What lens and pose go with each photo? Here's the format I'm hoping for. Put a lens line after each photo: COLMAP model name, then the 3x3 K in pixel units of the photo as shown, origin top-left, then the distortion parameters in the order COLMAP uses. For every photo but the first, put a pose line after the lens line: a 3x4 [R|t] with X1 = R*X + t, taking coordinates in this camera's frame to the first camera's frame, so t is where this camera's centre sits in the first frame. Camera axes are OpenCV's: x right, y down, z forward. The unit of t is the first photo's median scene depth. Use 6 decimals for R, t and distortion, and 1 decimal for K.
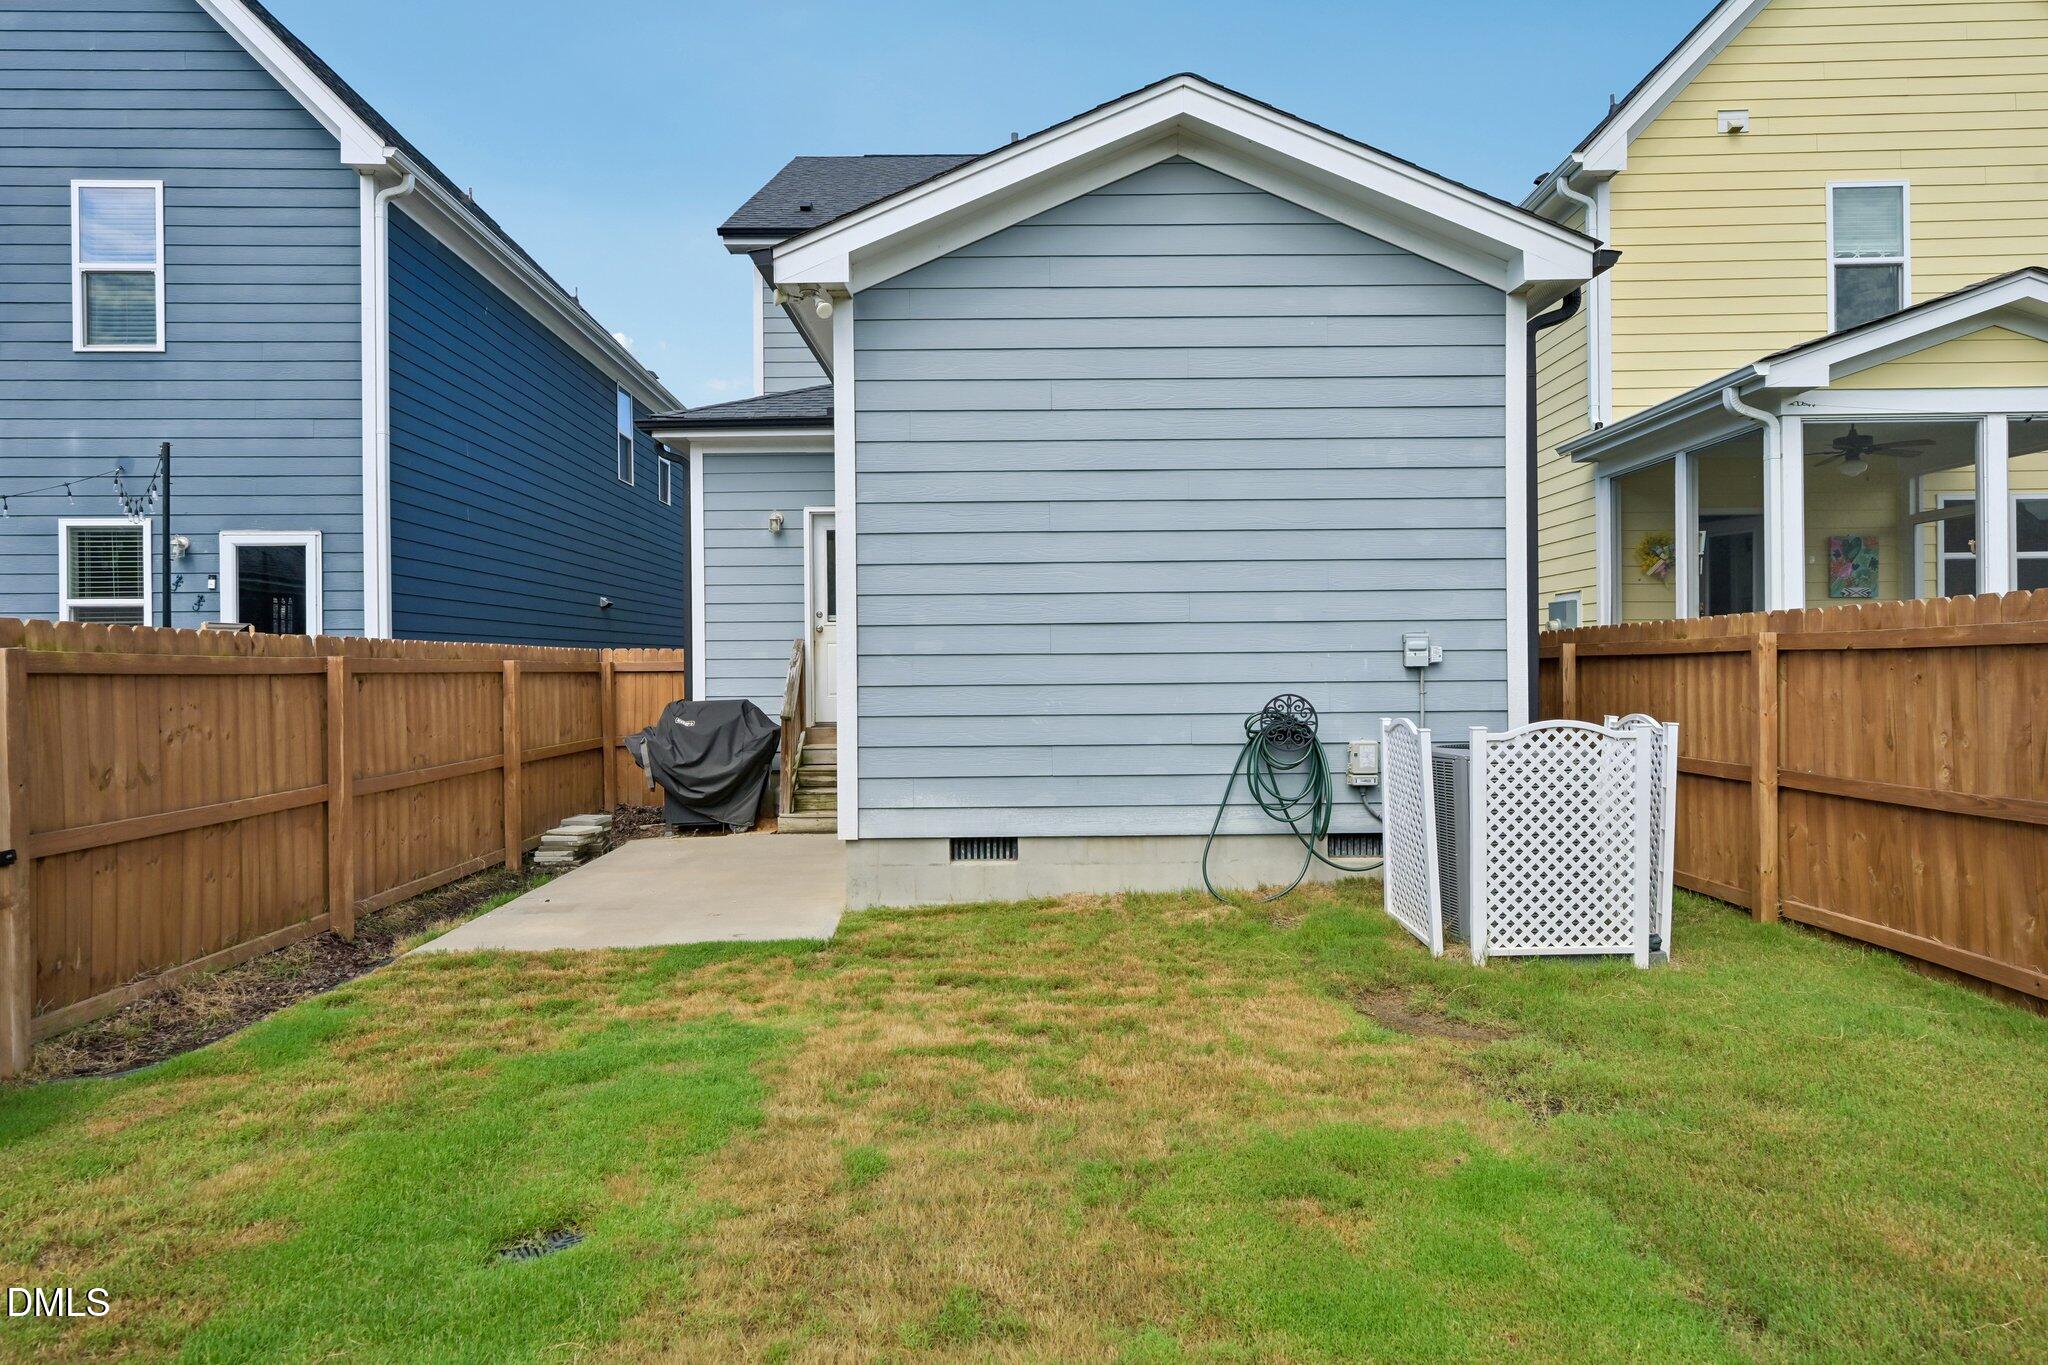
lens RADIAL K [[1212.2, 0, 1020.4], [0, 1212.2, 657.1], [0, 0, 1]] dist [-0.003483, -0.000735]
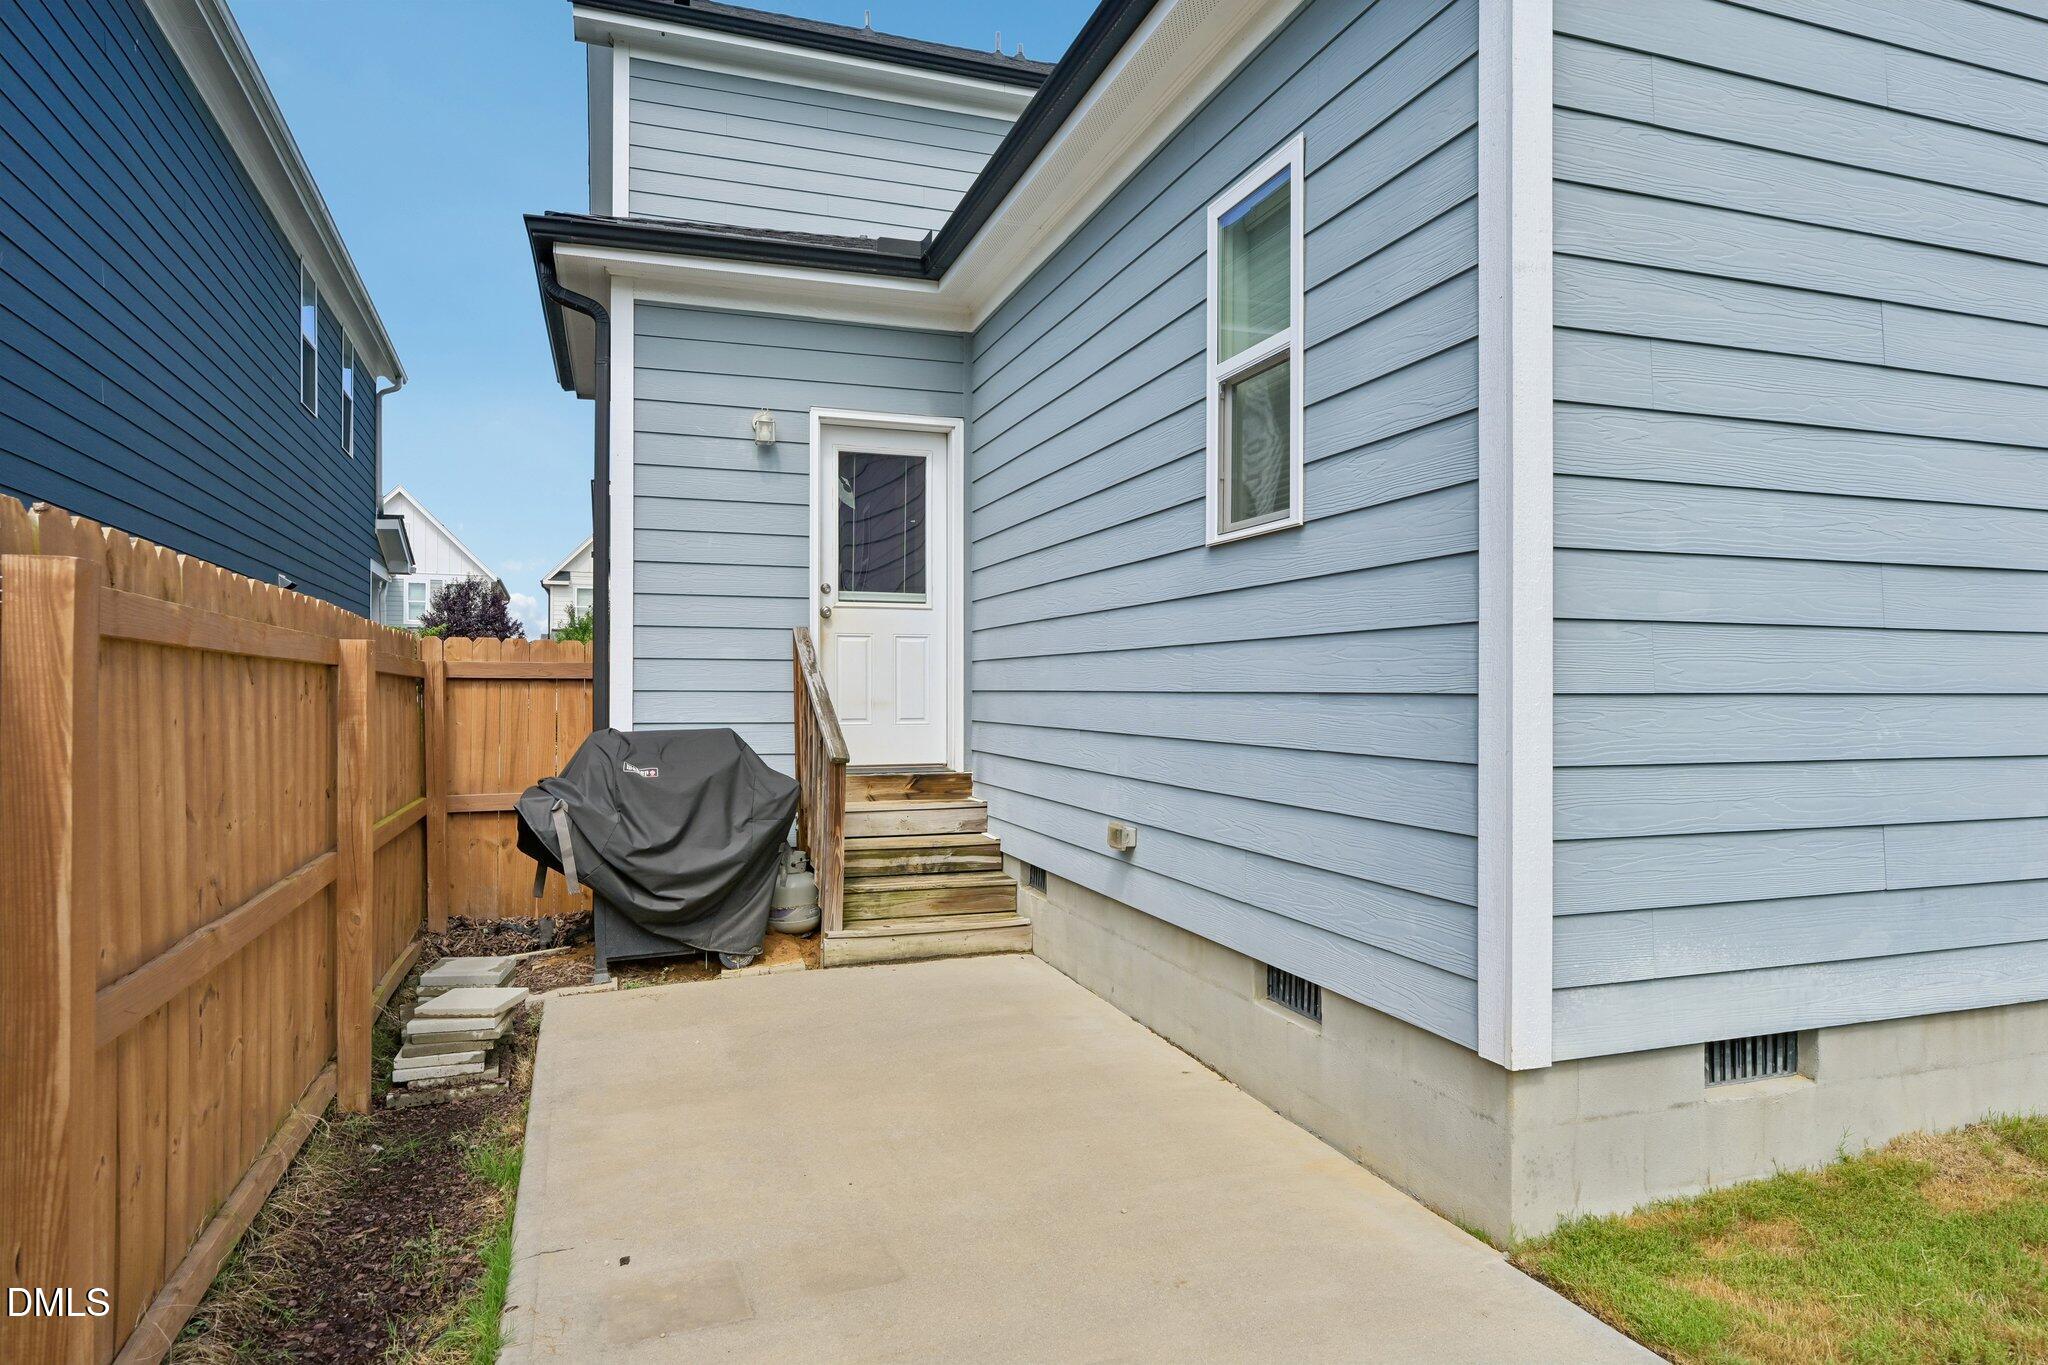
lens RADIAL K [[1189.4, 0, 1024.0], [0, 1189.4, 682.5], [0, 0, 1]] dist [-0.001865, -0.001203]
pose [[0.947928, 0.012876, 0.318226, -0.436416], [-0.011158, 0.999912, -0.007222, 0.025212], [-0.318291, 0.003295, 0.947987, 0.677547]]
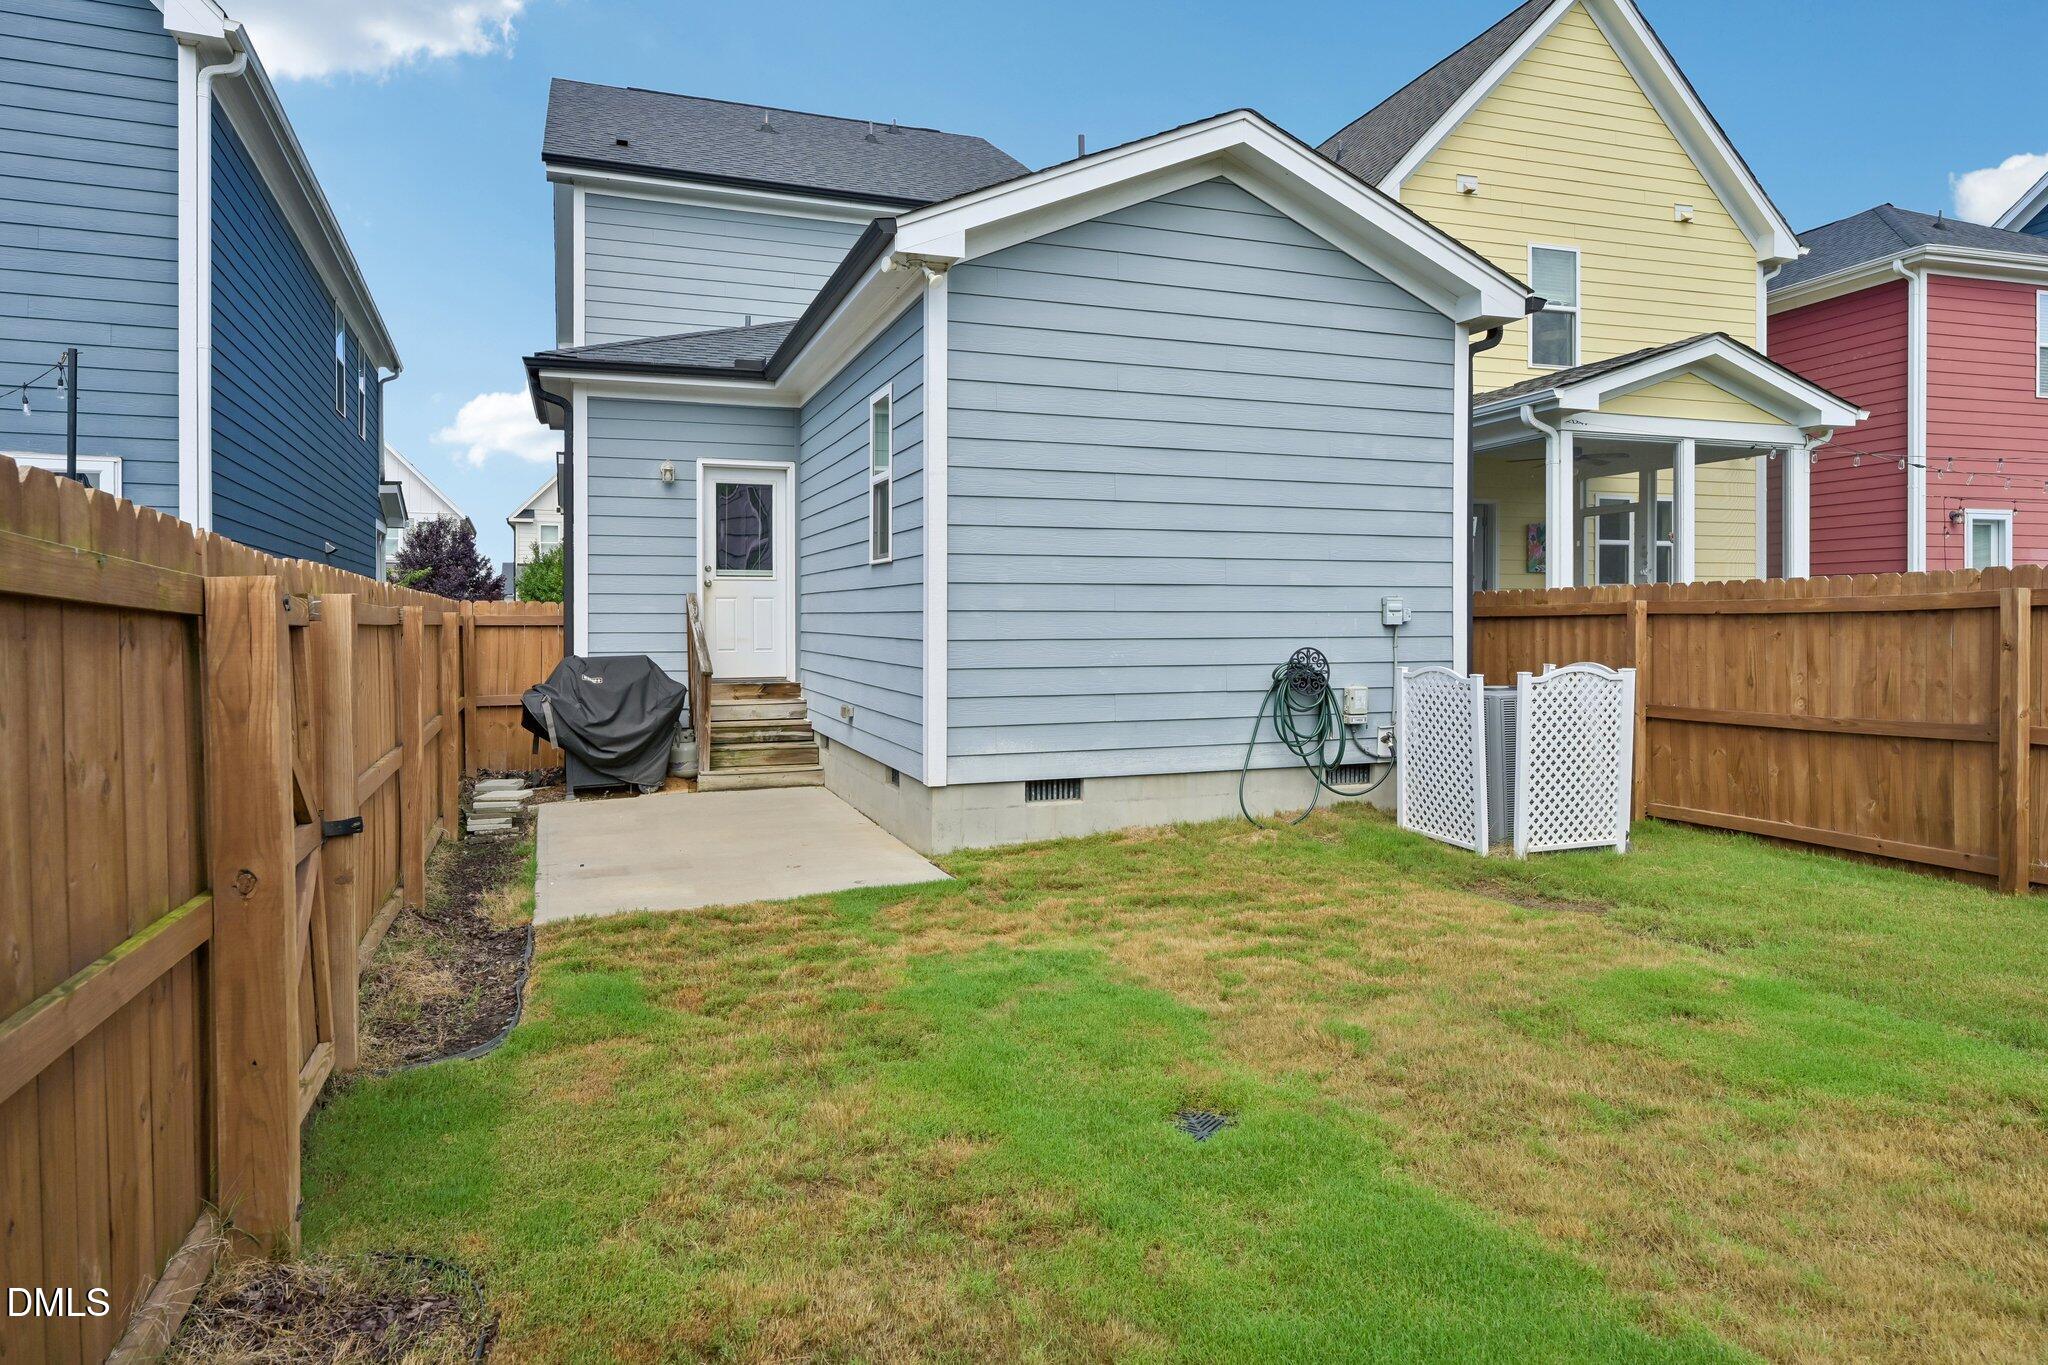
lens RADIAL K [[1210.1, 0, 1020.4], [0, 1210.1, 617.5], [0, 0, 1]] dist [-0.002838, -0.001169]
pose [[0.941397, 0.008149, 0.337203, -0.431610], [-0.008567, 0.999963, -0.000248, 0.004122], [-0.337192, -0.002655, 0.941432, -0.010988]]
